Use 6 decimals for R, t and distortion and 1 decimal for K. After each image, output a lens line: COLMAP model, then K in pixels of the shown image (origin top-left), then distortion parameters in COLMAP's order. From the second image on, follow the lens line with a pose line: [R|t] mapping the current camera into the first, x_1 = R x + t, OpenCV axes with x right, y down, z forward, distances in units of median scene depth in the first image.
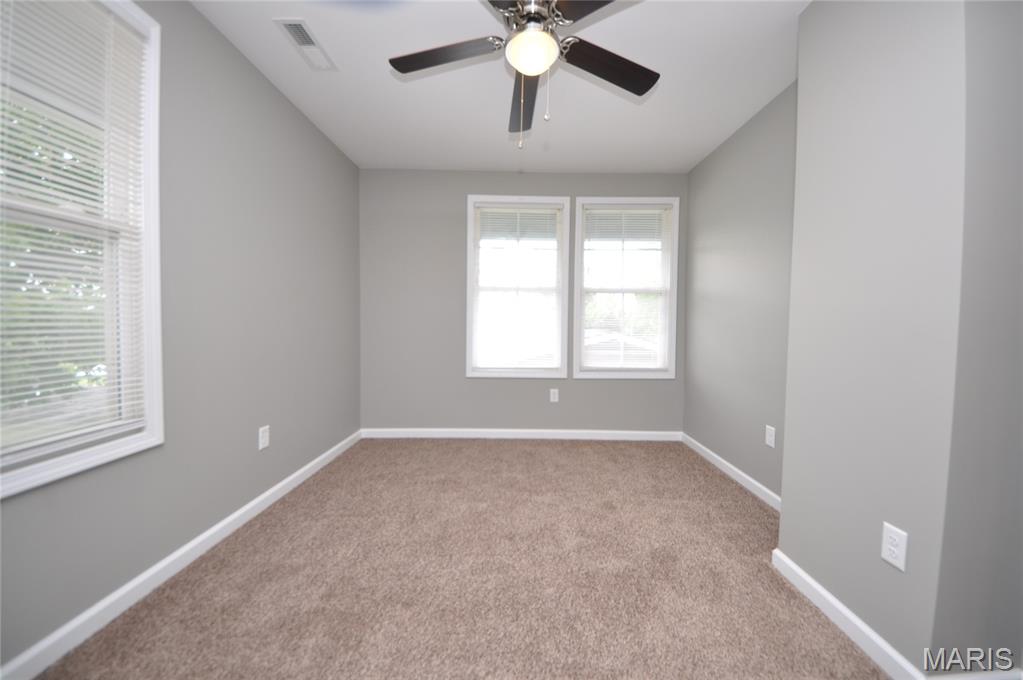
lens RADIAL K [[362.9, 0, 528.0], [0, 362.9, 336.4], [0, 0, 1]] dist [0.011657, -0.013079]
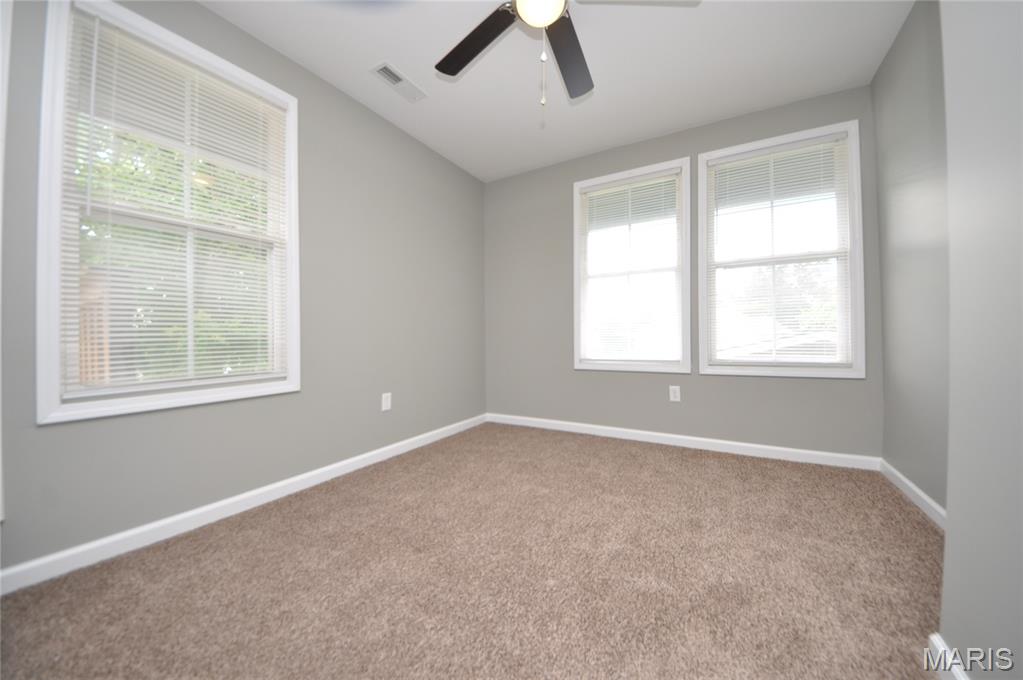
lens RADIAL K [[362.9, 0, 503.3], [0, 362.9, 333.9], [0, 0, 1]] dist [0.011657, -0.013079]
pose [[0.862612, -0.021788, -0.505396, 0.250160], [0.005451, 0.999414, -0.033782, 0.080223], [0.505837, 0.026386, 0.862226, 0.106070]]
